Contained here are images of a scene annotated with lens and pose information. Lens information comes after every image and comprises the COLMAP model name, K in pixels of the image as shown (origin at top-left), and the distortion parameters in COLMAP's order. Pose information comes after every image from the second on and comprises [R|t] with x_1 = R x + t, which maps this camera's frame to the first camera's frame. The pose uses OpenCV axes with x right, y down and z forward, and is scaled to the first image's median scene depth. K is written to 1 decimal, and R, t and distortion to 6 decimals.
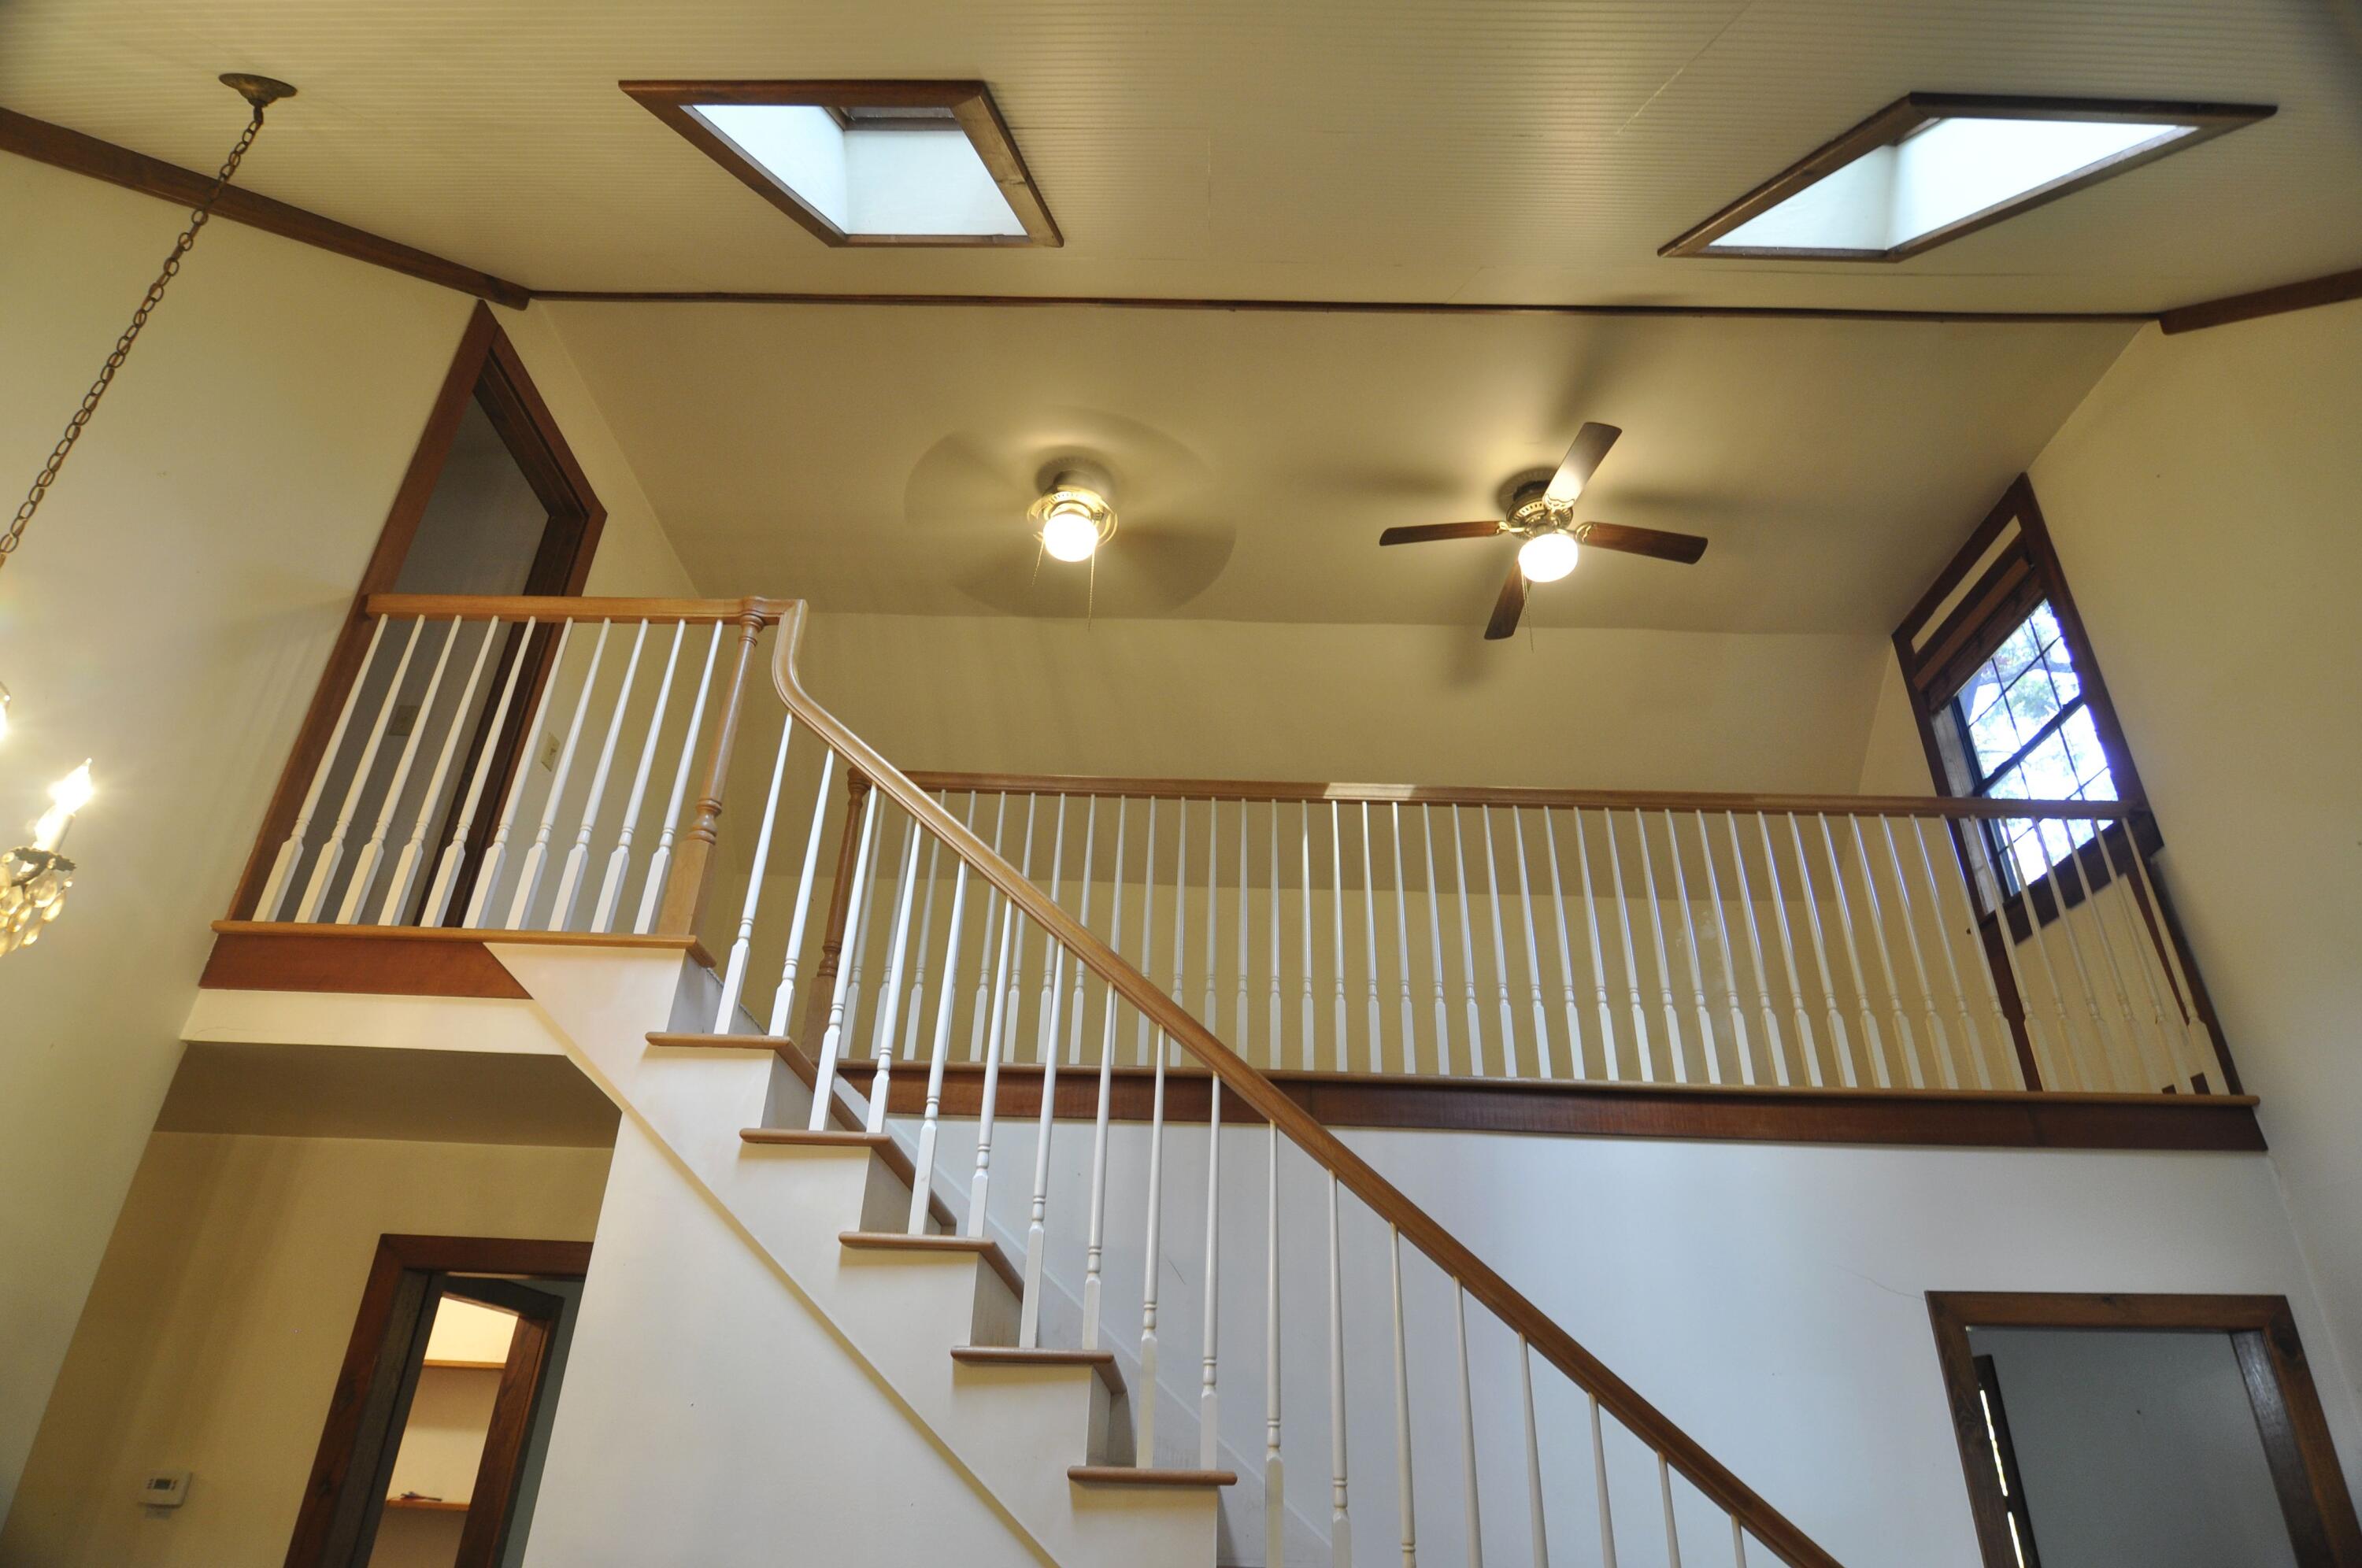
lens RADIAL K [[1263.1, 0, 1237.8], [0, 1263.1, 815.4], [0, 0, 1]] dist [-0.014489, -0.004482]
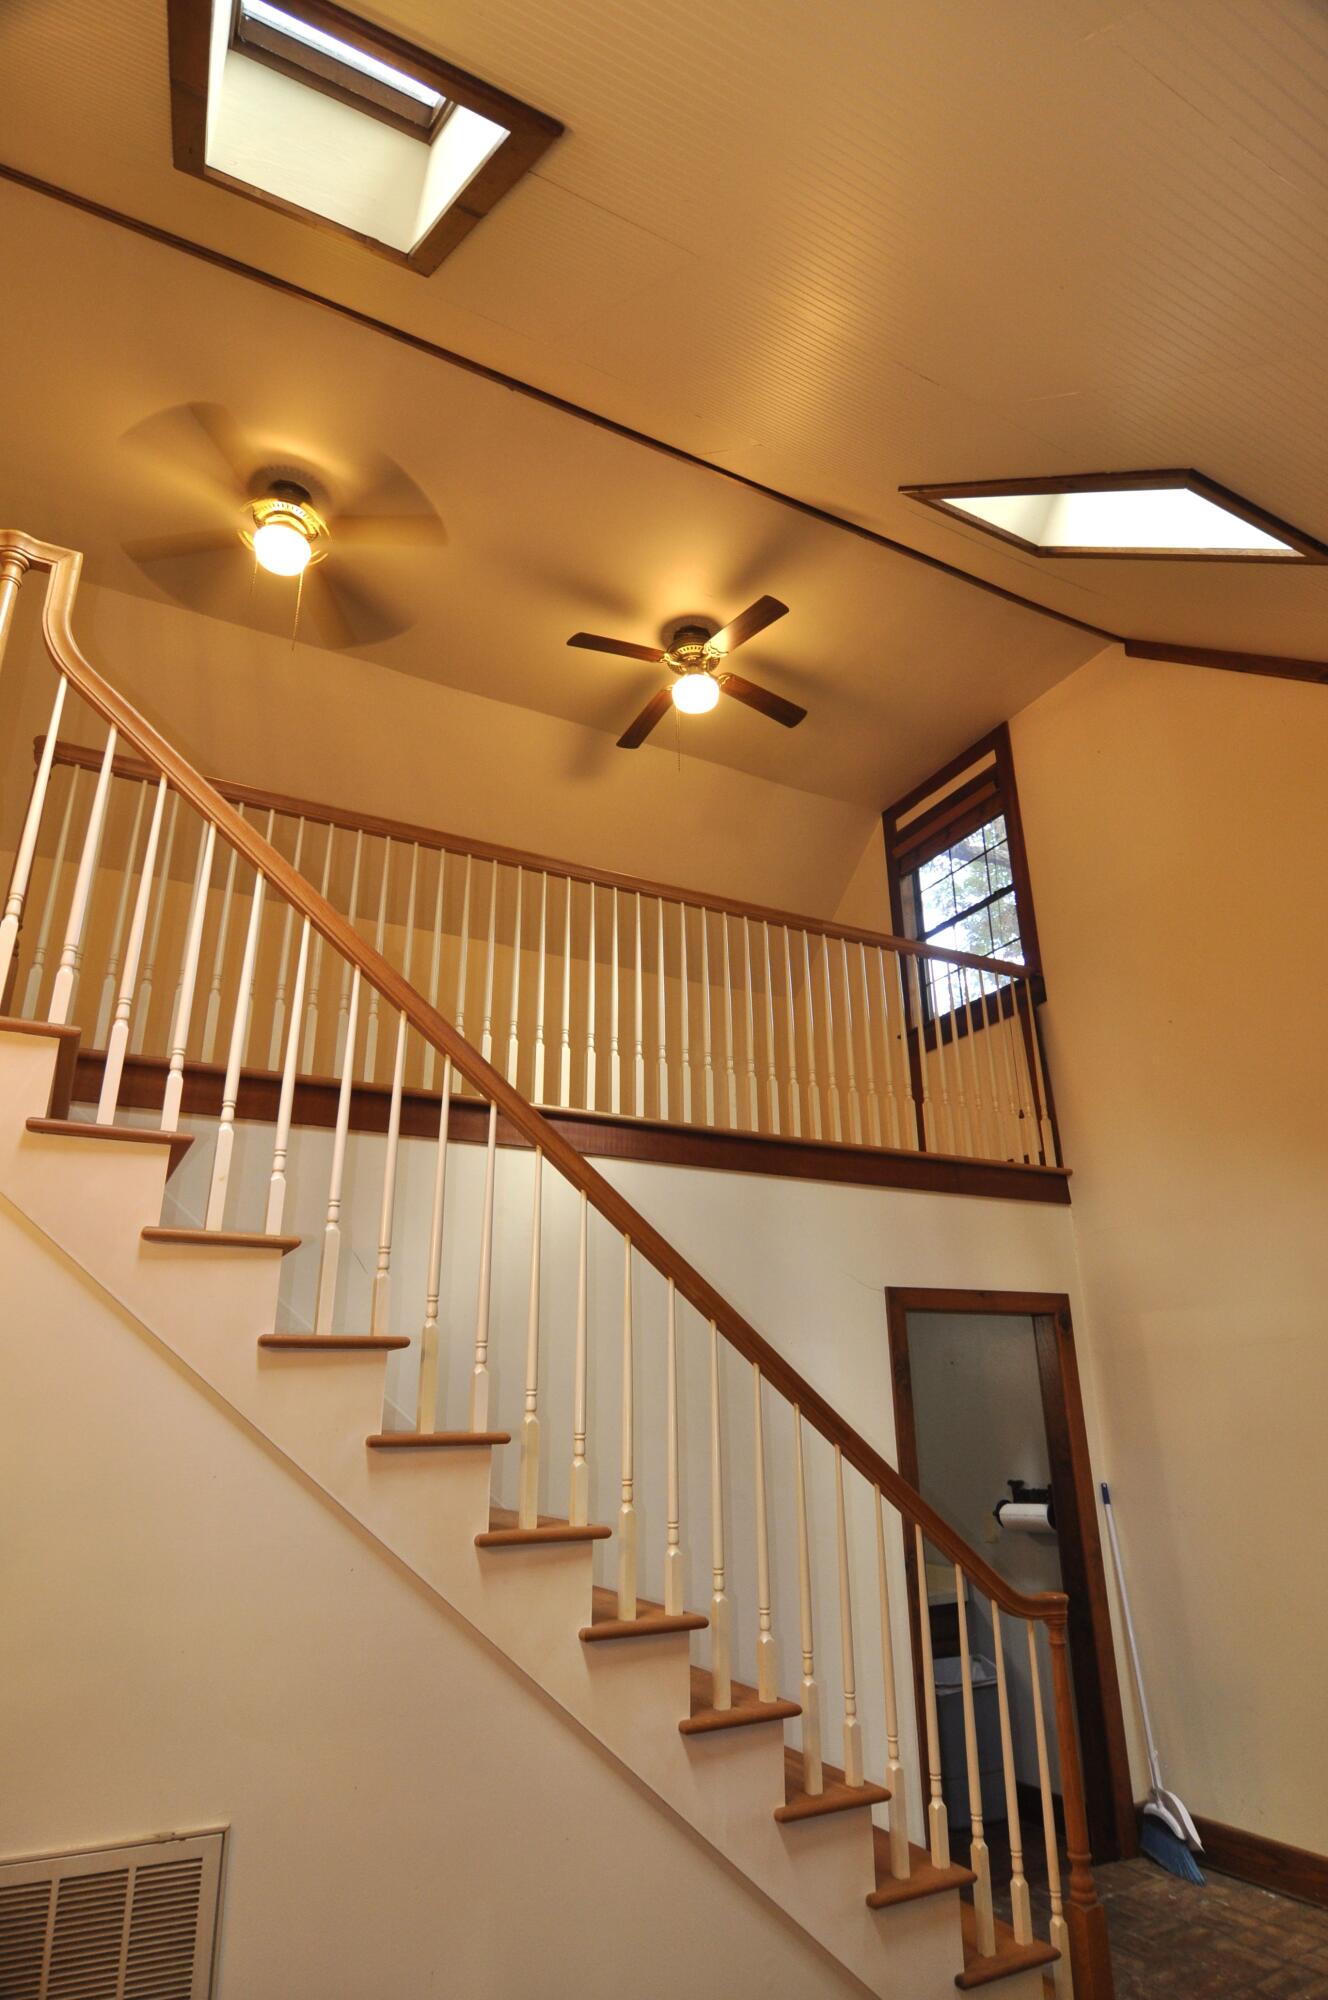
lens RADIAL K [[1078.8, 0, 667.6], [0, 1078.8, 1017.0], [0, 0, 1]] dist [-0.011966, -0.007561]
pose [[0.882650, 0.123787, 0.453437, -0.239015], [-0.186319, 0.977813, 0.095744, 0.003992], [-0.431525, -0.168992, 0.886131, 0.055868]]
